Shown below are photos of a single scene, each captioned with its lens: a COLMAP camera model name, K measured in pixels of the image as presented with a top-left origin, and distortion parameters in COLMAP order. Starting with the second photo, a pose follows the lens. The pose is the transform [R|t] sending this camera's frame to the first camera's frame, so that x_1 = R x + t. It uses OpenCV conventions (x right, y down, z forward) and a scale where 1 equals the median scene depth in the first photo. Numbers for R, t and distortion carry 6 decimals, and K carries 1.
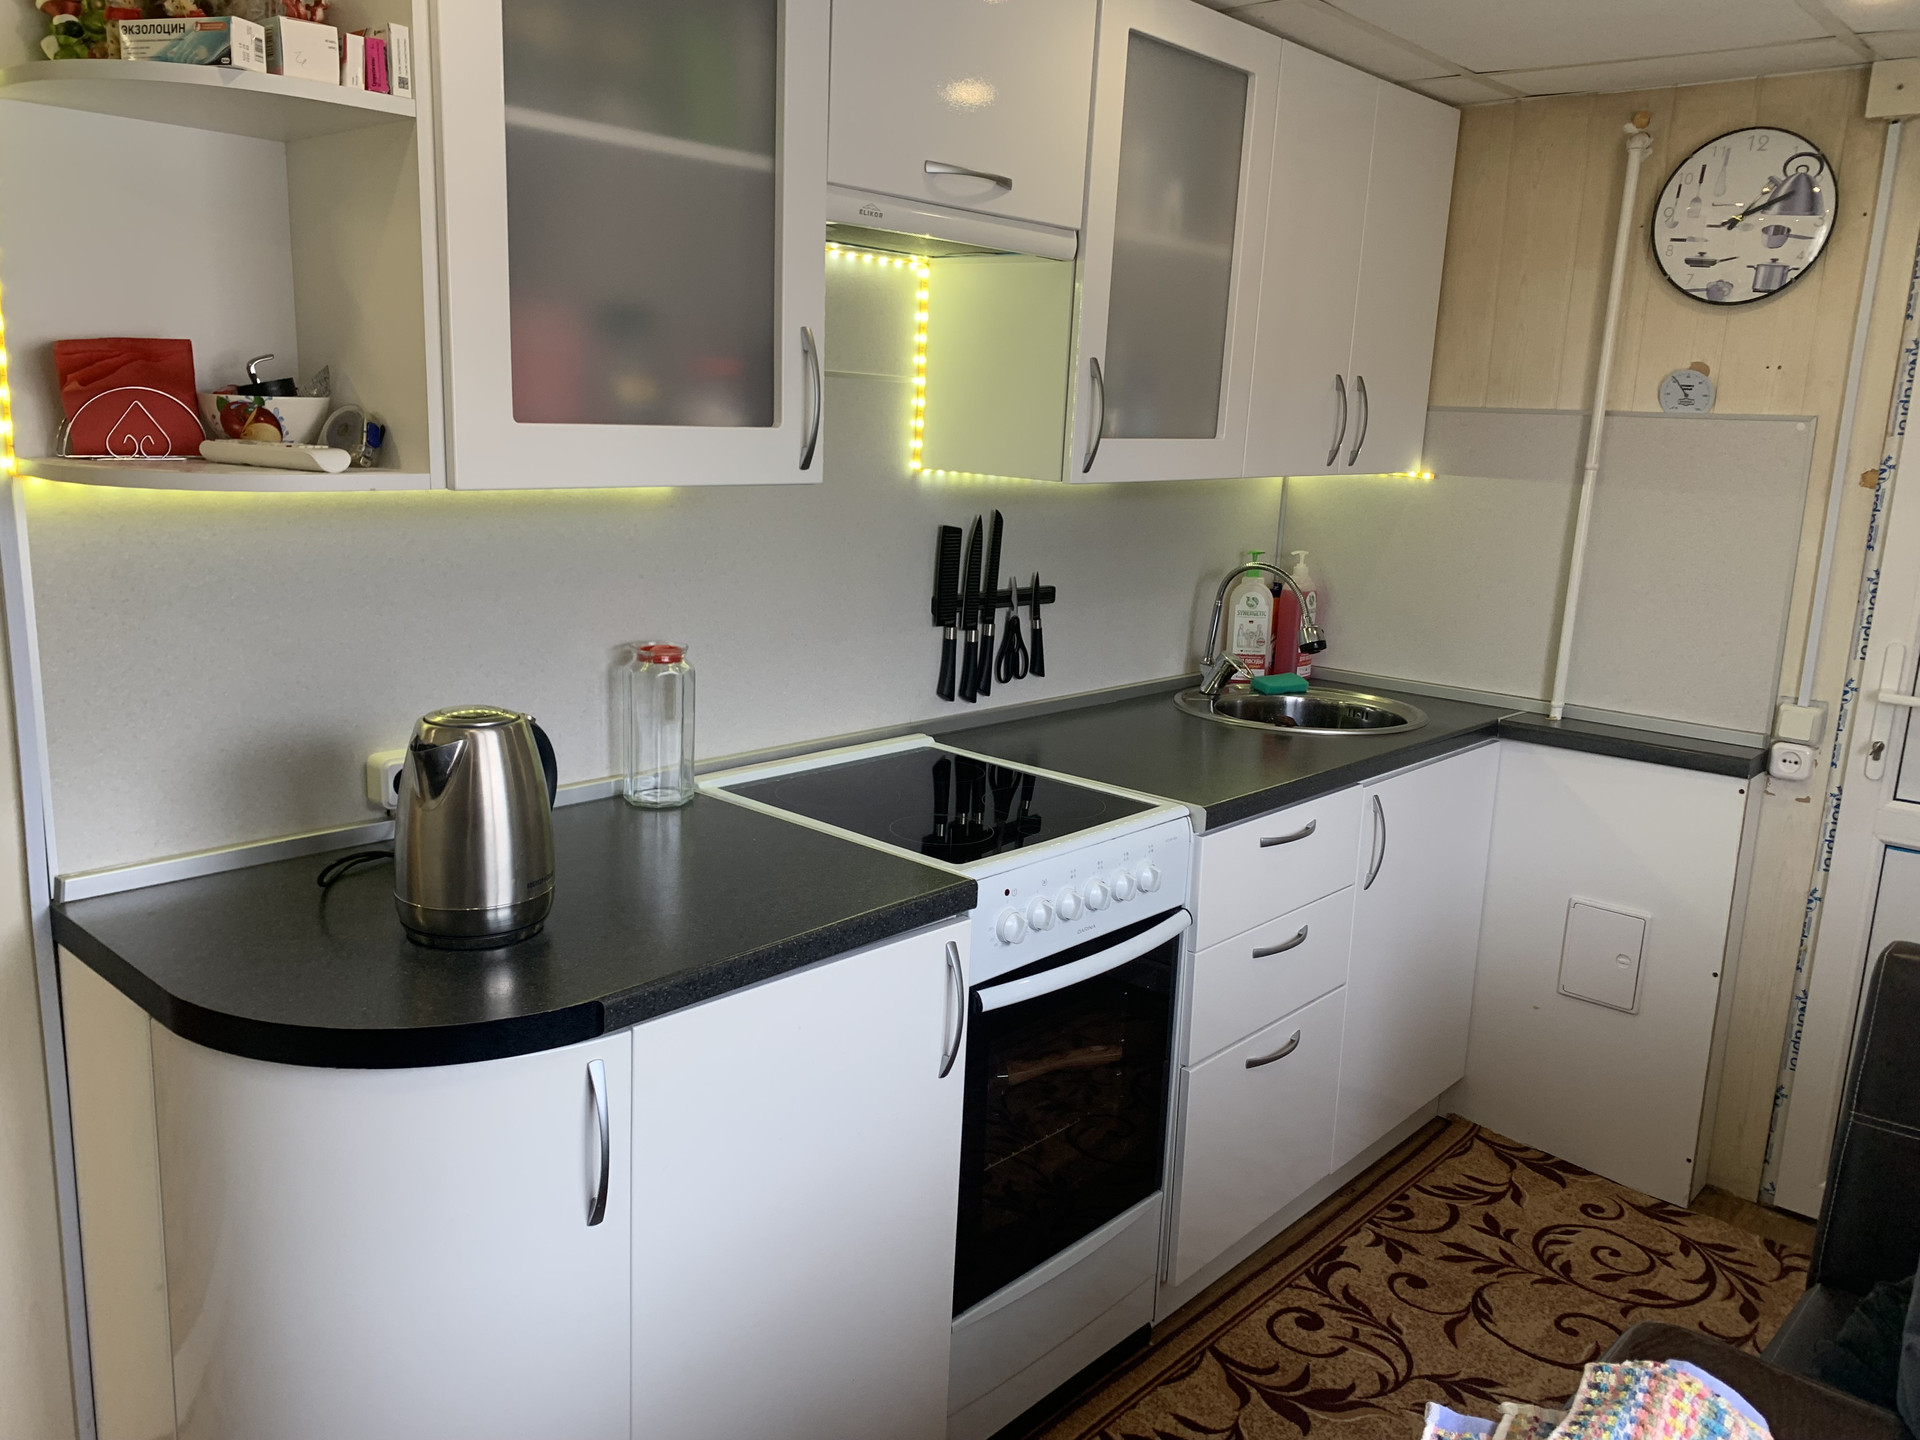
lens RADIAL K [[1461.9, 0, 959.3], [0, 1461.9, 700.1], [0, 0, 1]] dist [0.044484, -0.052412]
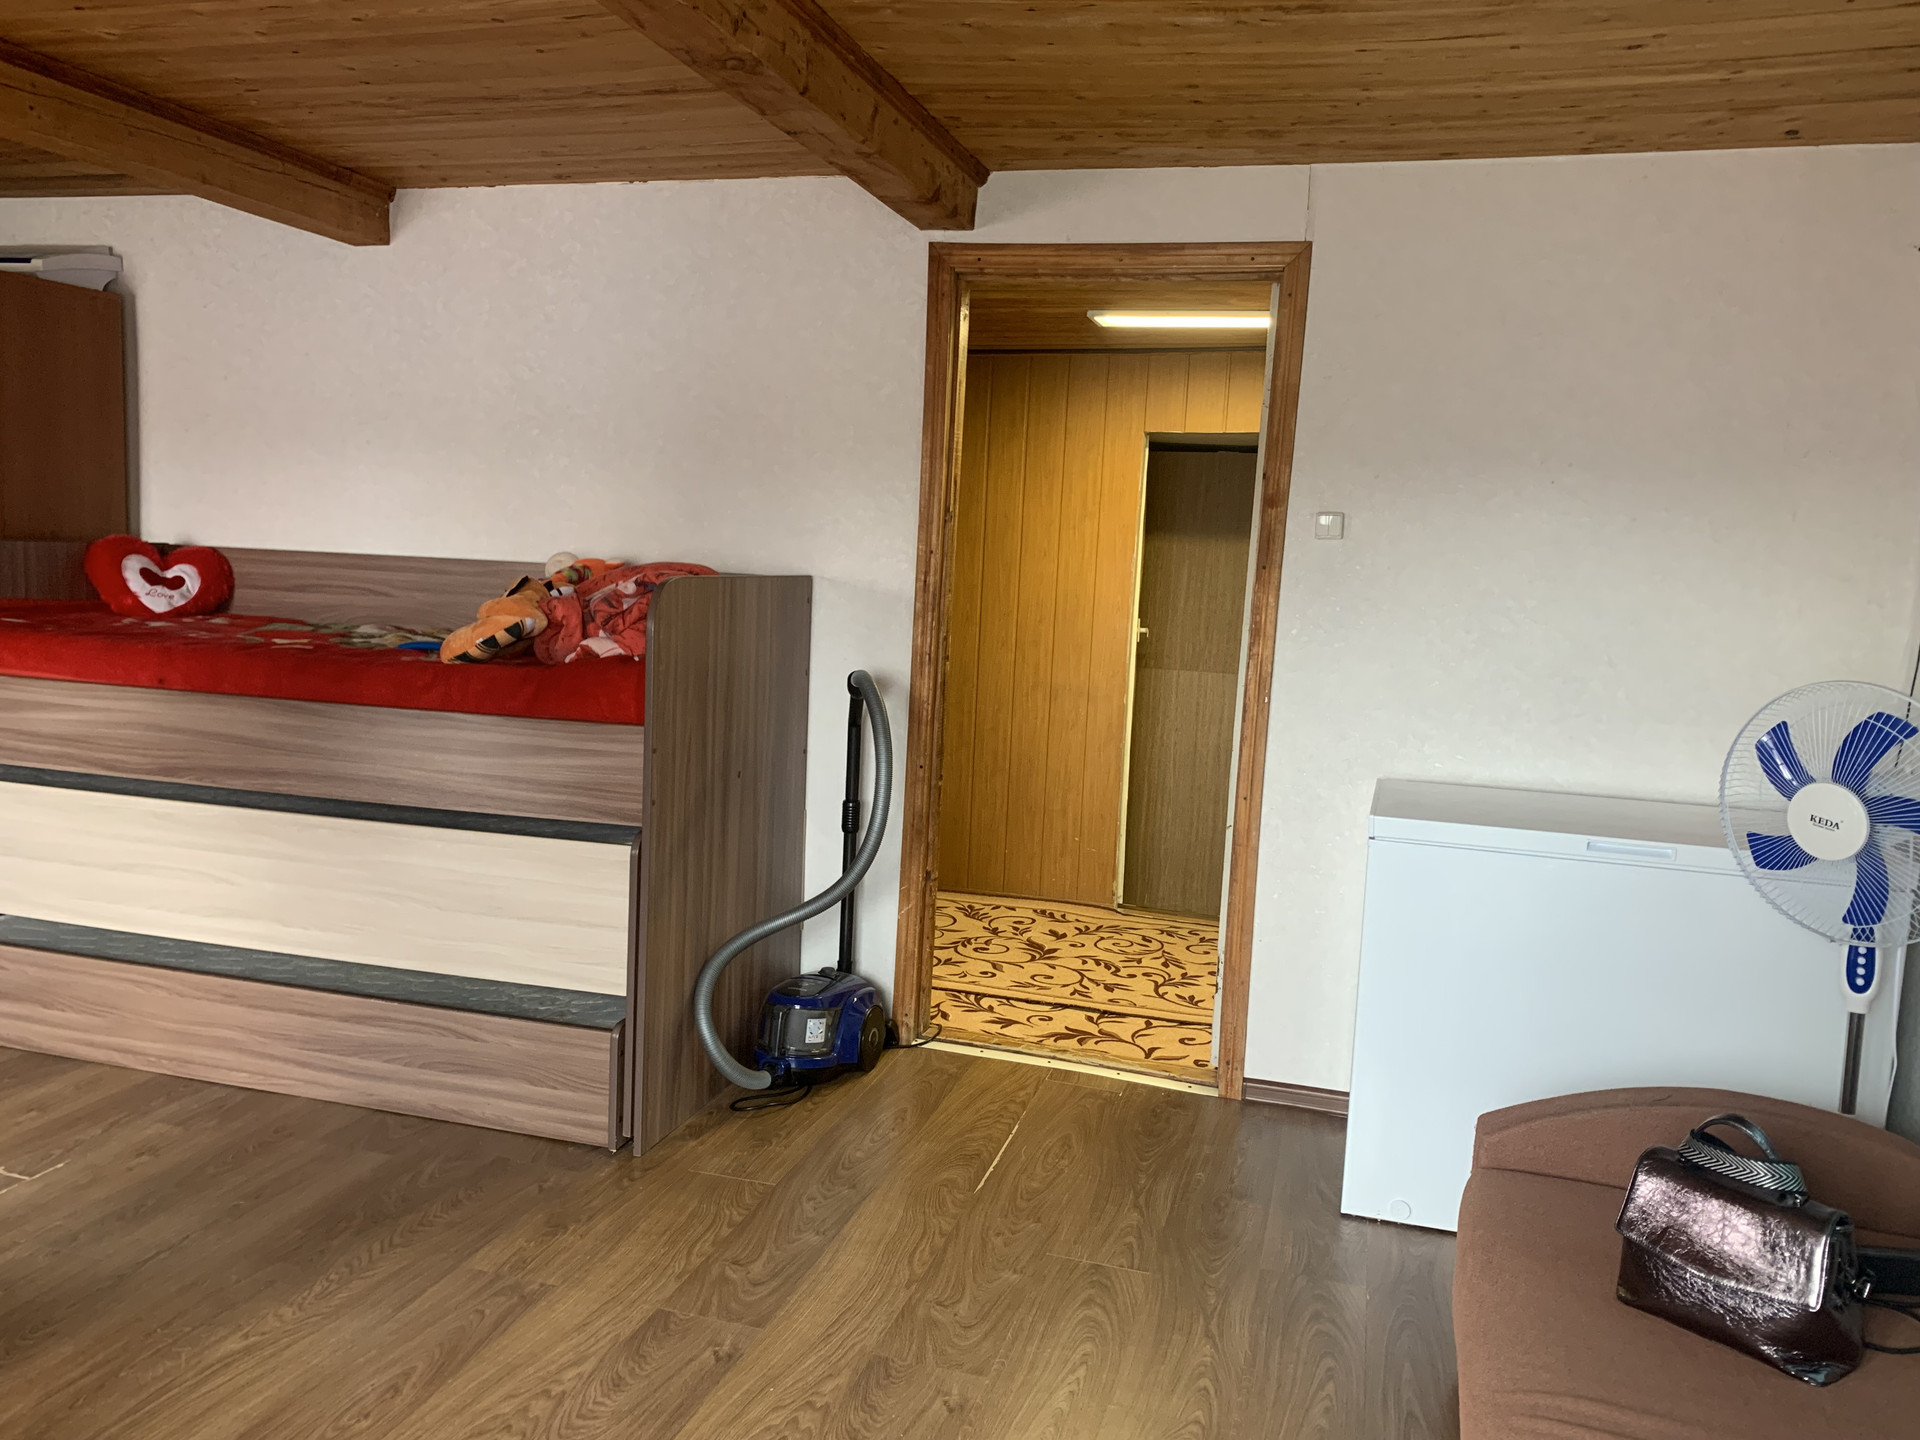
lens RADIAL K [[1461.9, 0, 959.3], [0, 1461.9, 700.1], [0, 0, 1]] dist [0.044484, -0.052412]
pose [[-0.436734, -0.158439, 0.885528, -1.093745], [0.115194, 0.966415, 0.229724, -0.388430], [-0.892185, 0.202336, -0.403815, 1.880725]]
